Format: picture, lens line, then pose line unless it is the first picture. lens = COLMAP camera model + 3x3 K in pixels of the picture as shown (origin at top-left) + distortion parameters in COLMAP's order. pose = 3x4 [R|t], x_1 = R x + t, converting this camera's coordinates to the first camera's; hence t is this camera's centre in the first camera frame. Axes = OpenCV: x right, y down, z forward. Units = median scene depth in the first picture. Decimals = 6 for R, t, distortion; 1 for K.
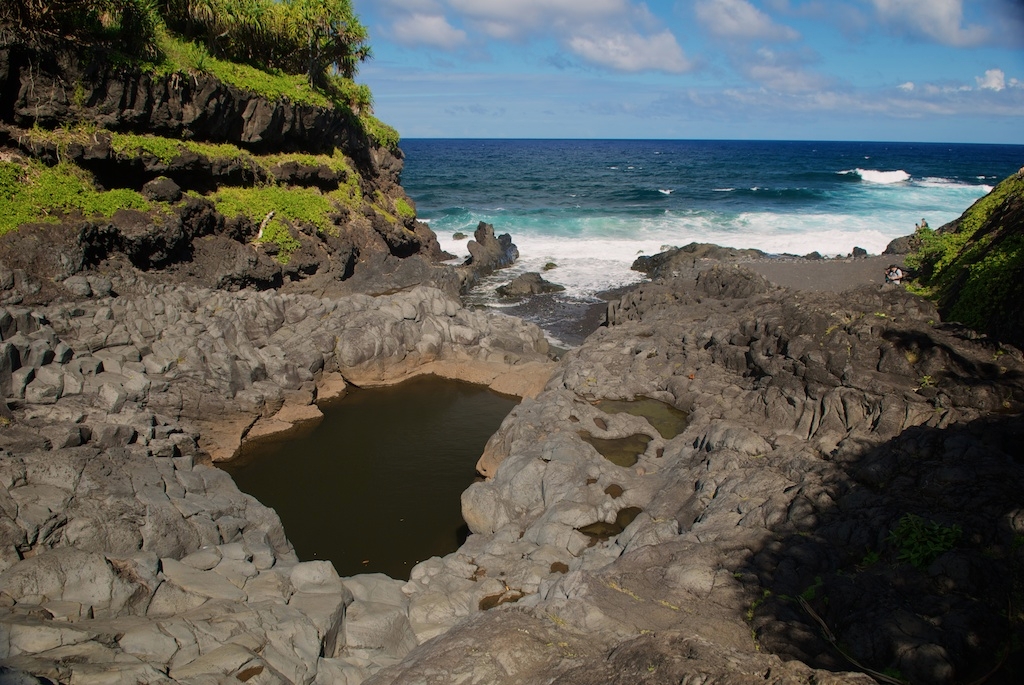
lens RADIAL K [[755.1, 0, 512.3], [0, 755.1, 342.8], [0, 0, 1]] dist [-0.043499, -0.007242]
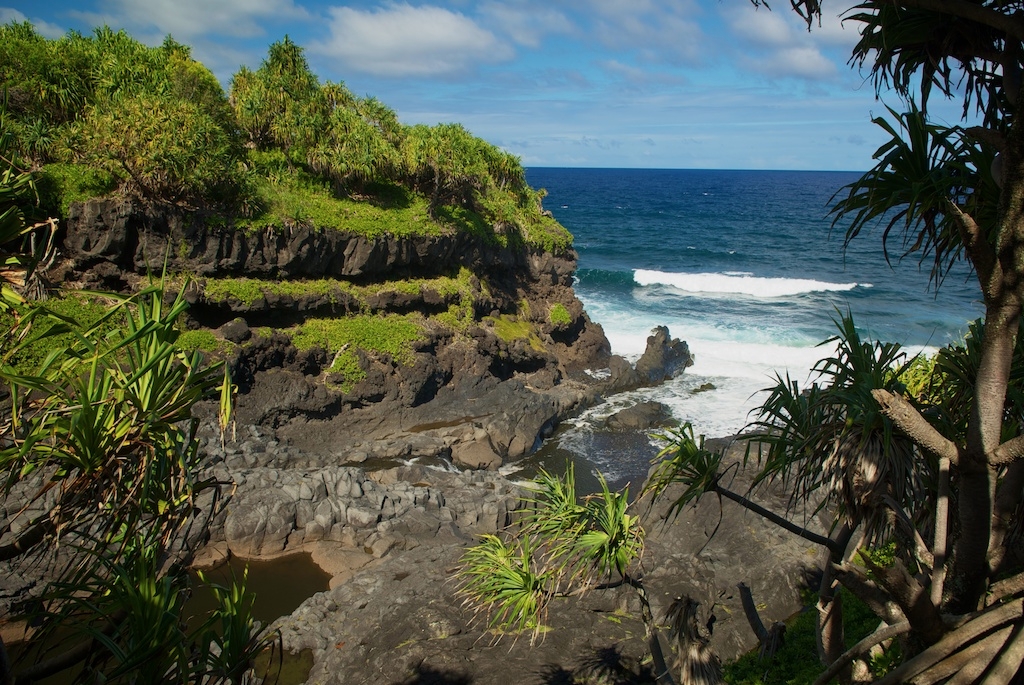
lens RADIAL K [[809.7, 0, 512.1], [0, 809.7, 342.1], [0, 0, 1]] dist [0.003210, 0.001535]
pose [[0.908034, 0.091697, -0.408737, 0.414350], [-0.114018, 0.993010, -0.030525, -0.176774], [0.403081, 0.074321, 0.912142, 0.000273]]
